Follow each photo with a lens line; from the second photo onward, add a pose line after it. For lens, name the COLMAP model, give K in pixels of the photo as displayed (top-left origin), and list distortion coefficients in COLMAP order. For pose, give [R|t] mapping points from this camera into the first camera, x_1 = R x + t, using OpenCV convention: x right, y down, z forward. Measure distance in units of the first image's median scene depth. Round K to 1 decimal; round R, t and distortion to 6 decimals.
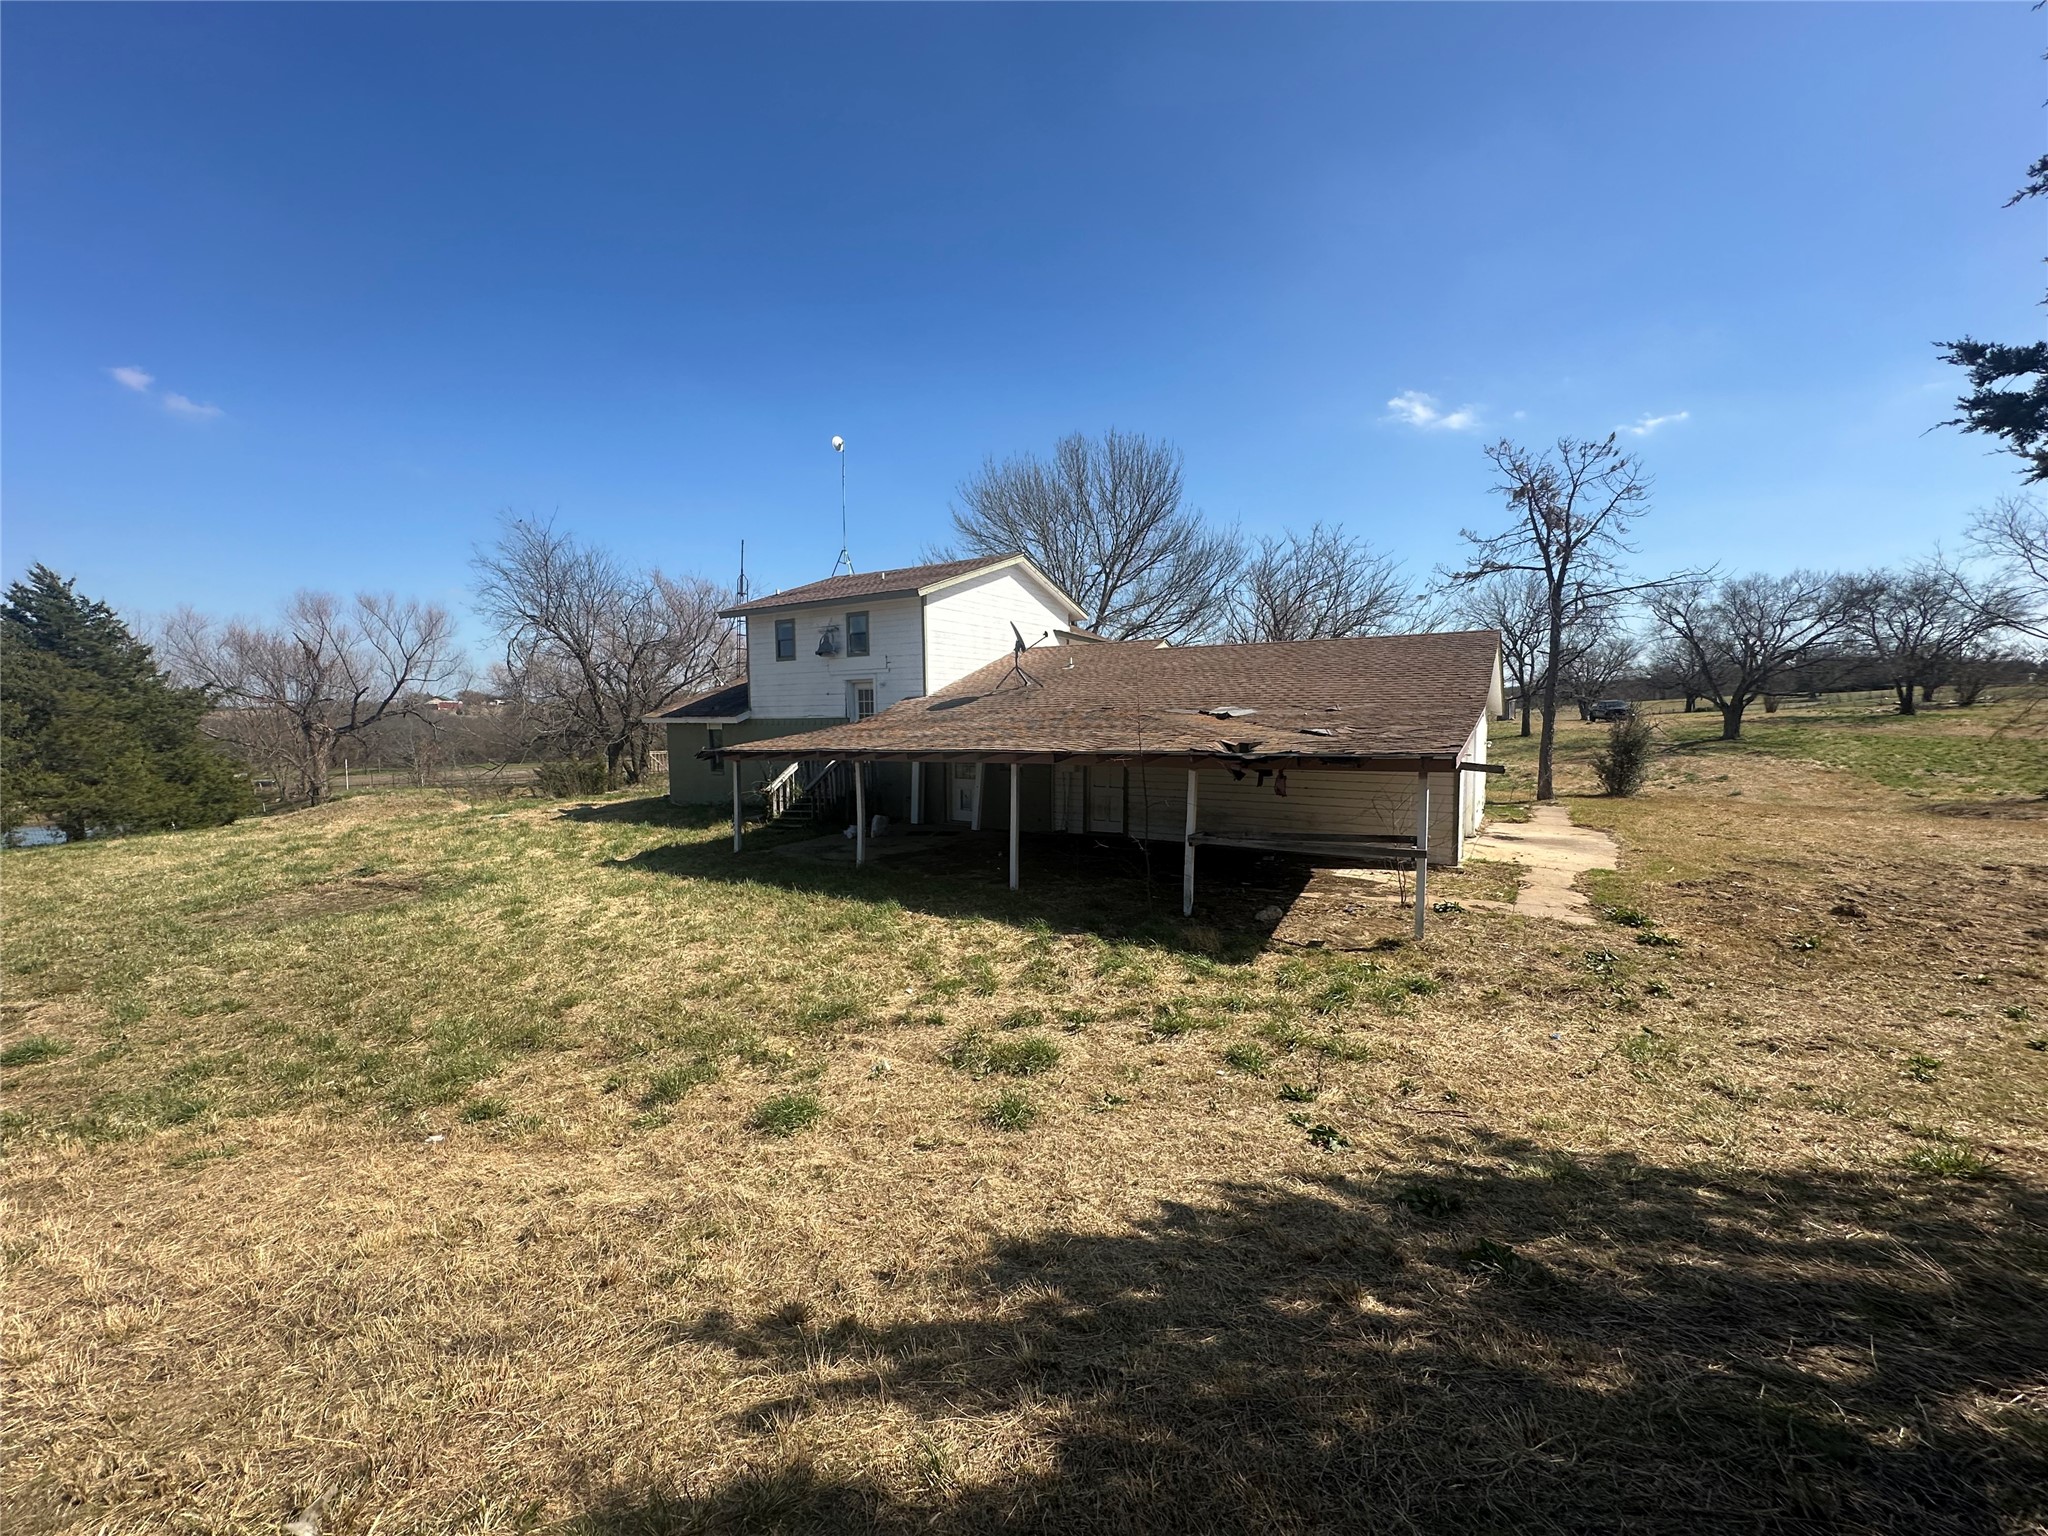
lens RADIAL K [[823.3, 0, 1024.6], [0, 823.3, 769.8], [0, 0, 1]] dist [0.000930, -0.000137]
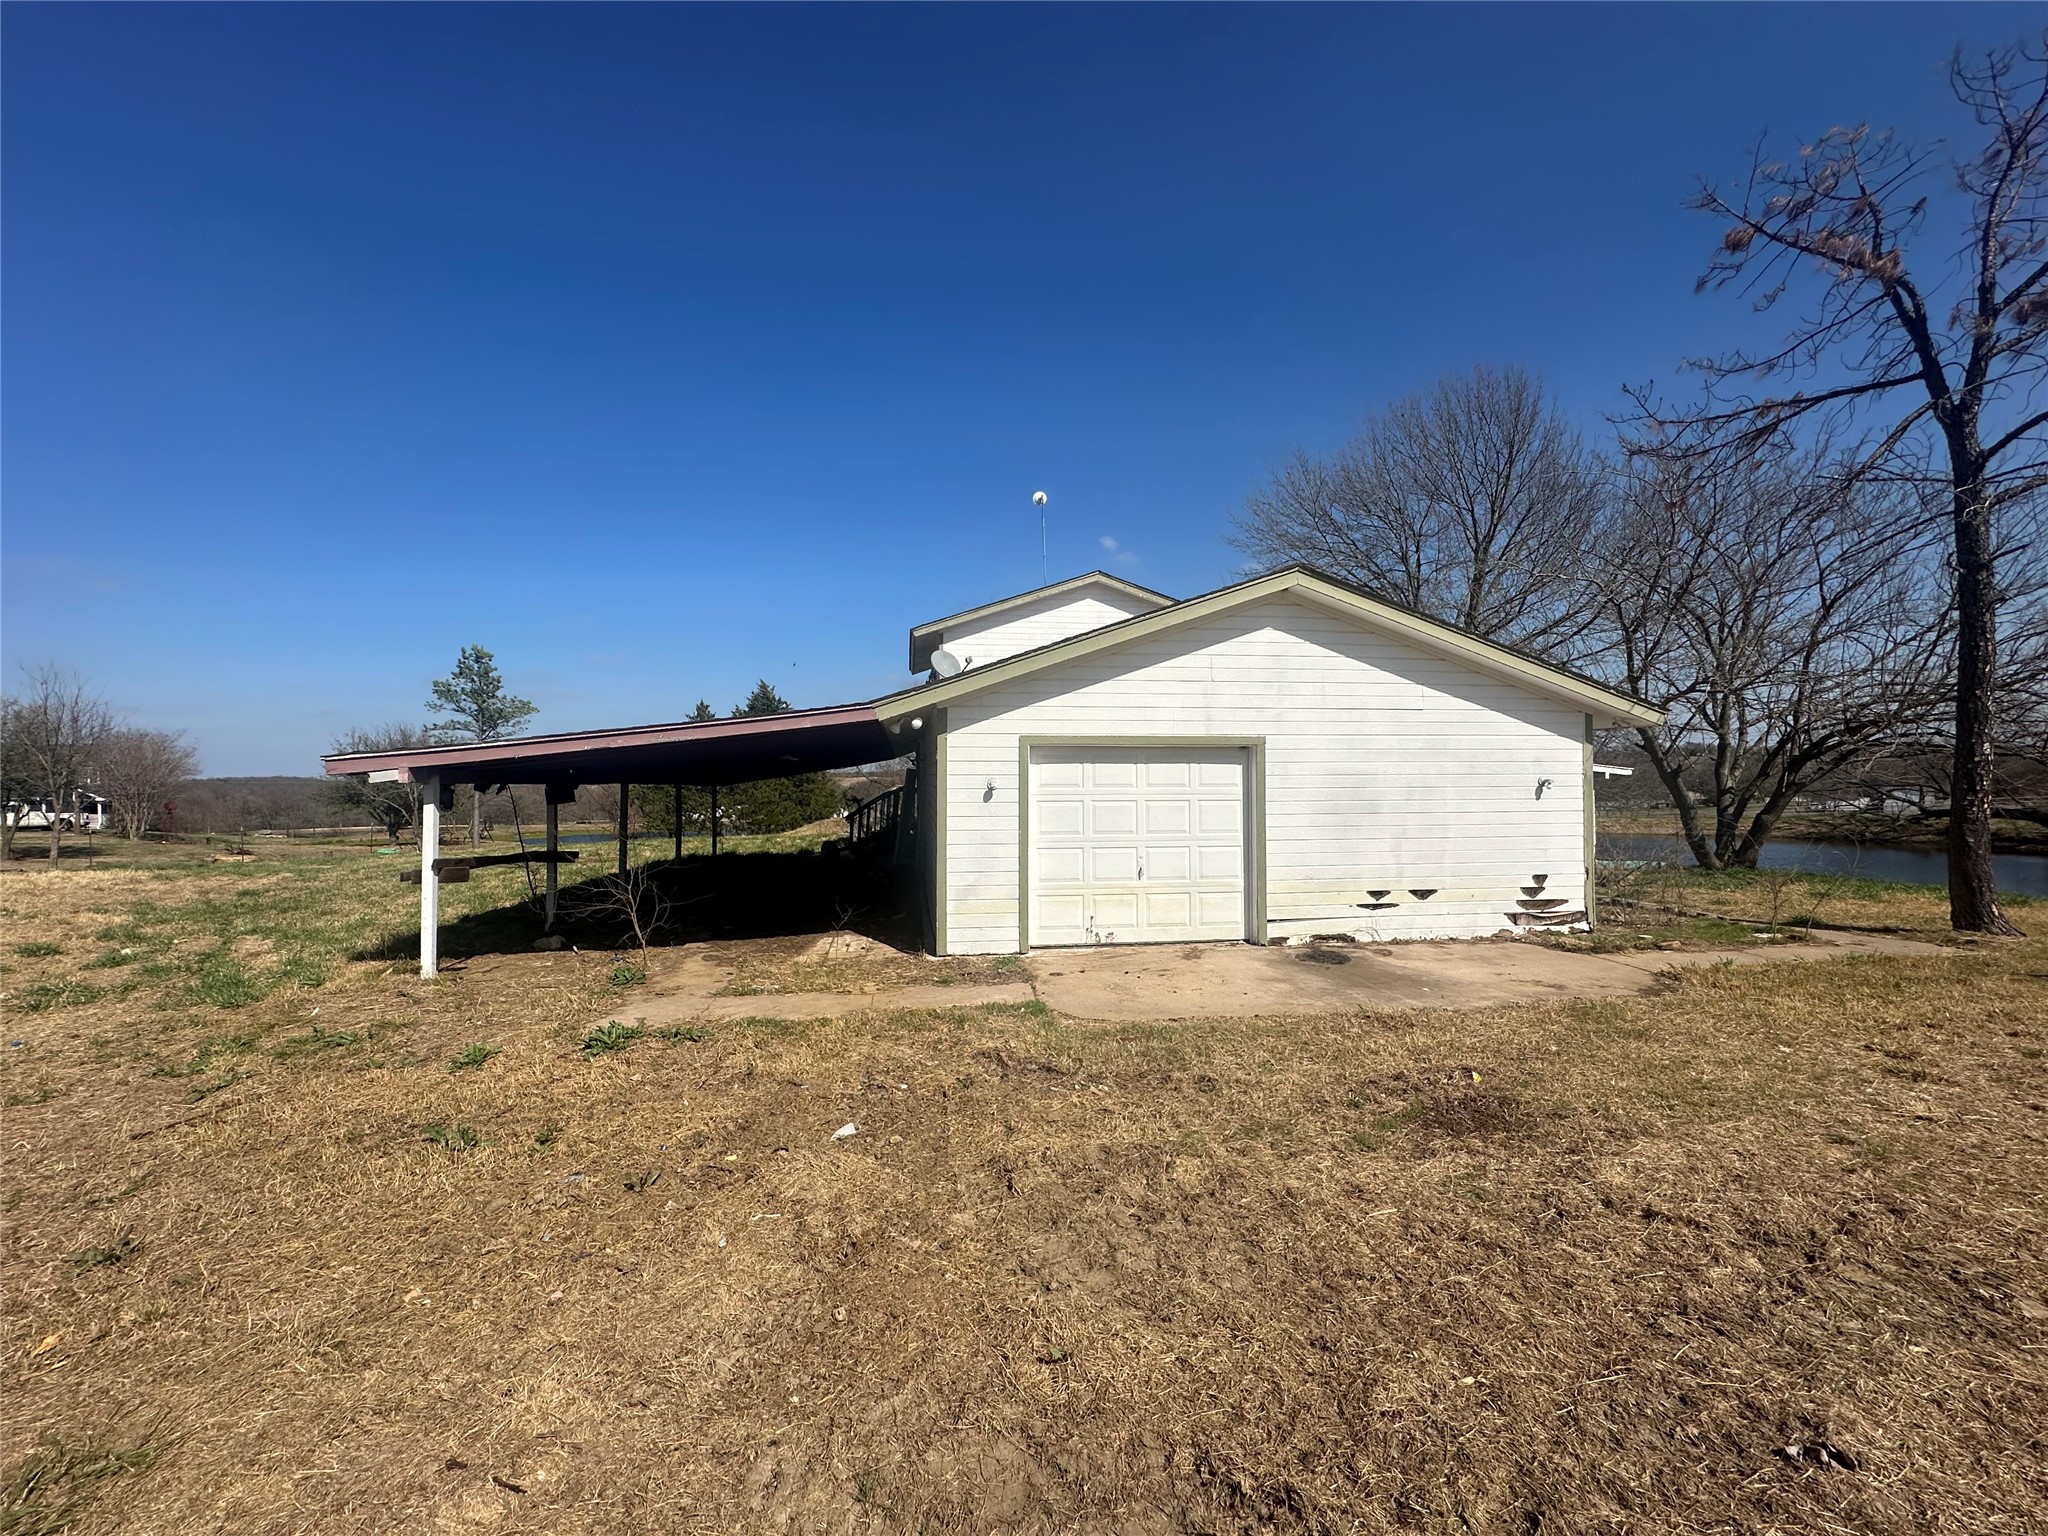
lens RADIAL K [[823.3, 0, 1024.6], [0, 823.3, 768.8], [0, 0, 1]] dist [0.000930, -0.000137]
pose [[0.643556, -0.006114, -0.765375, 0.654804], [-0.049180, 0.997571, -0.049321, -0.000412], [0.763817, 0.069382, 0.641692, 0.393340]]
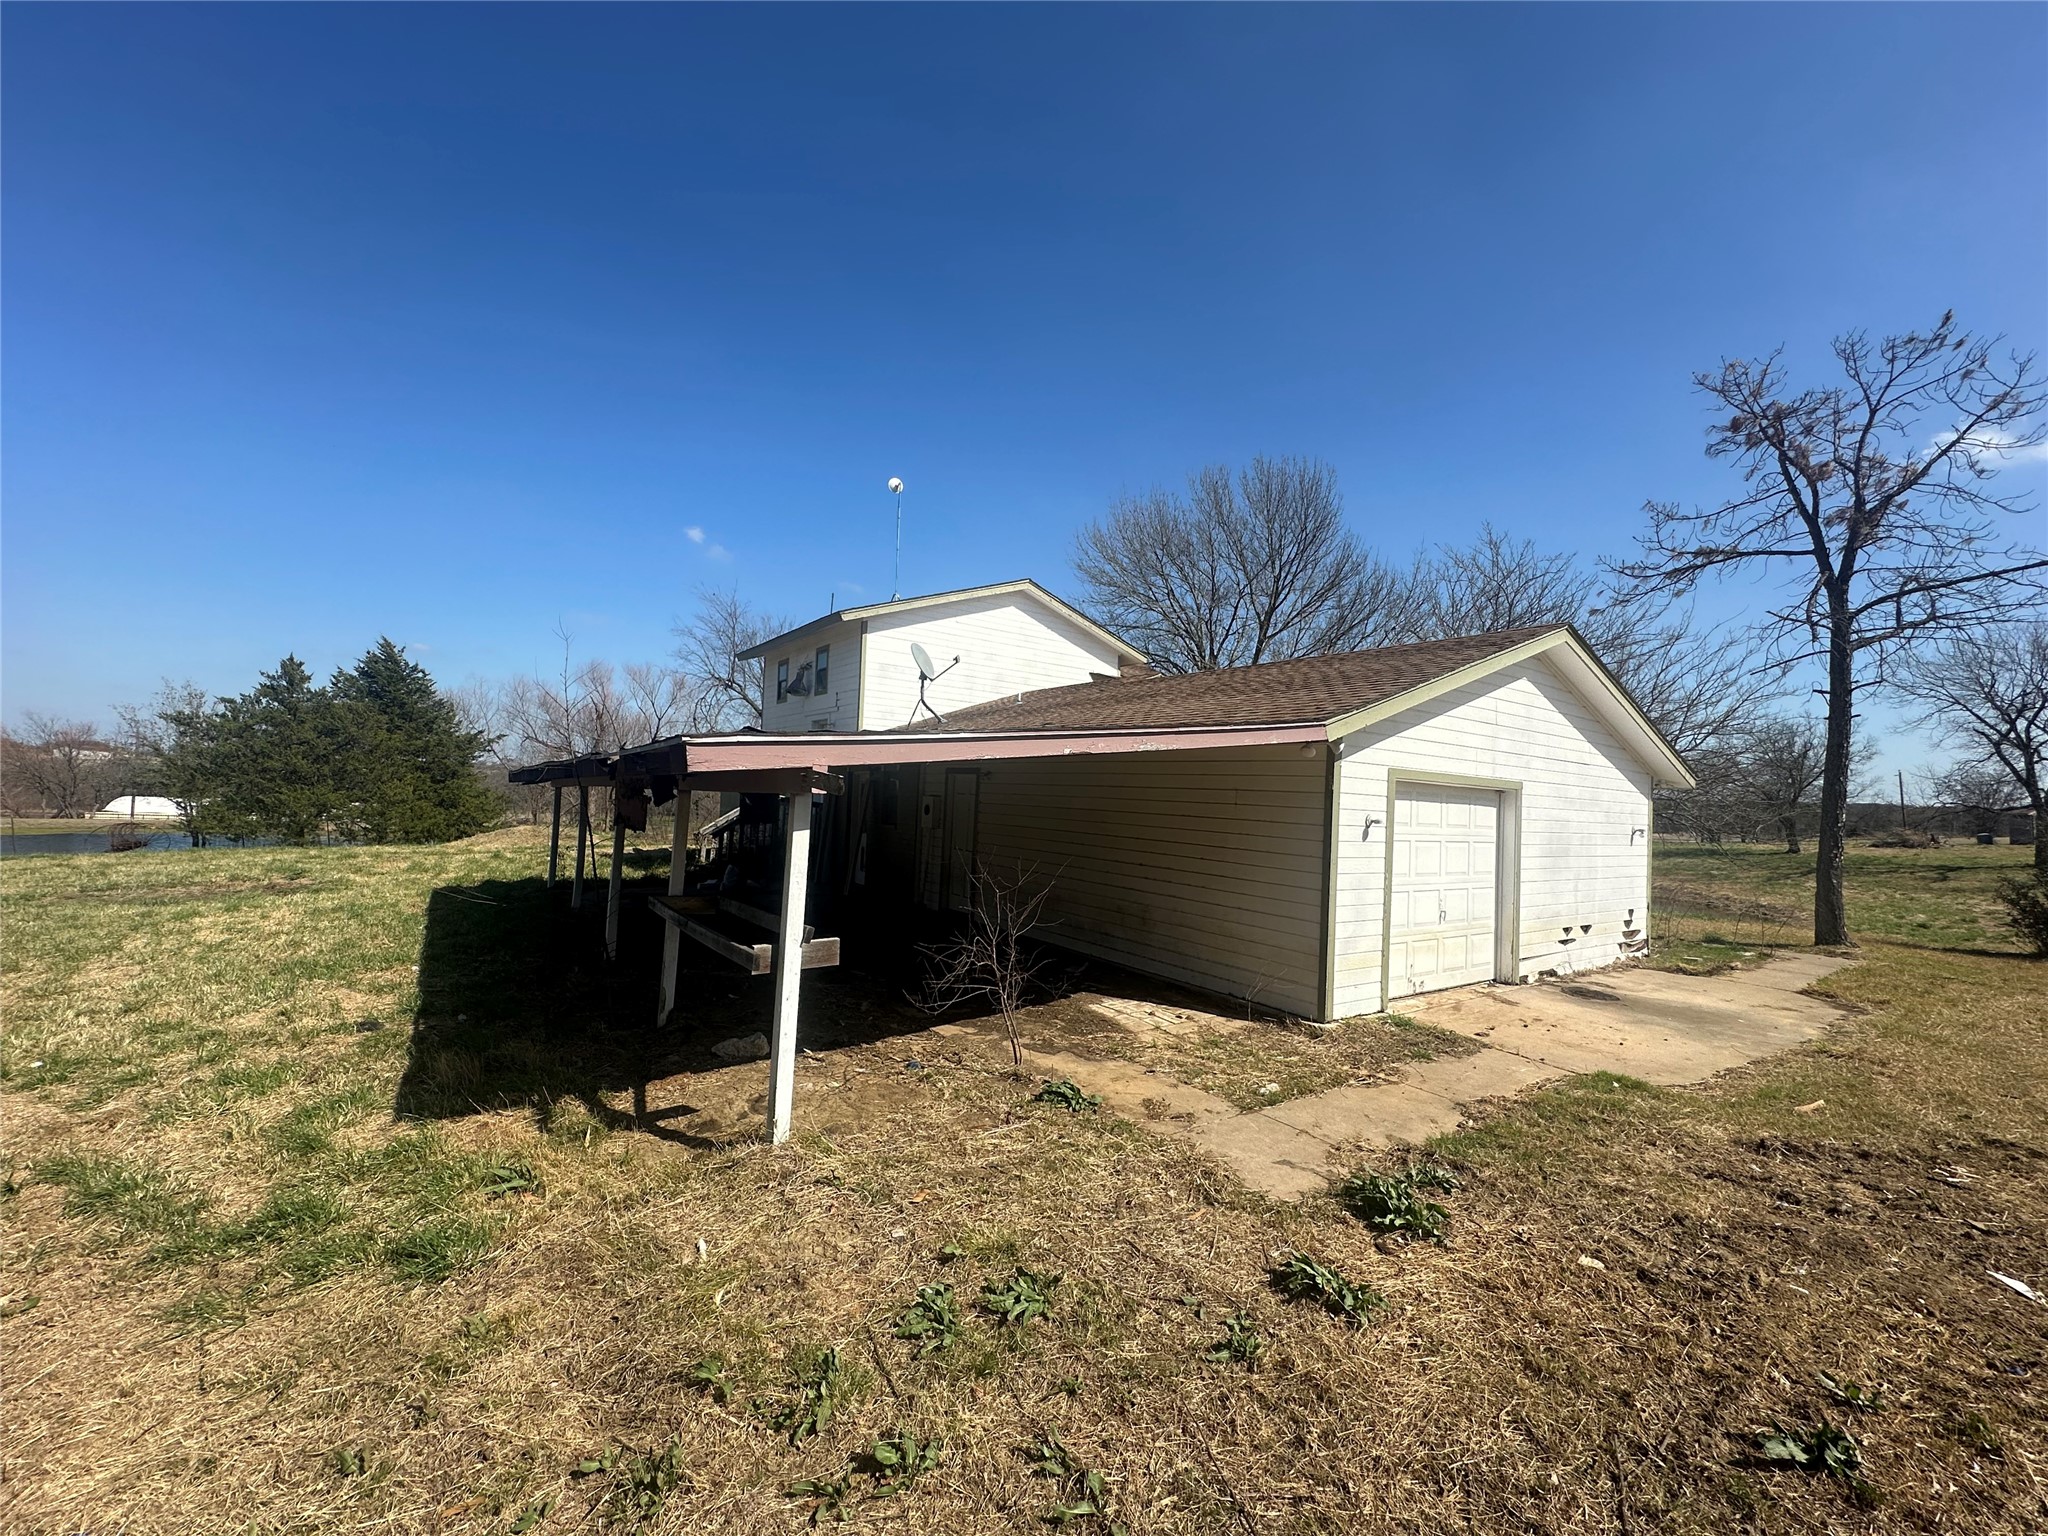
lens RADIAL K [[823.3, 0, 1026.1], [0, 823.3, 766.9], [0, 0, 1]] dist [0.000930, -0.000137]
pose [[0.922323, 0.032124, -0.385083, 0.340605], [-0.074995, 0.992472, -0.096828, 0.010481], [0.379073, 0.118186, 0.917788, 0.255657]]
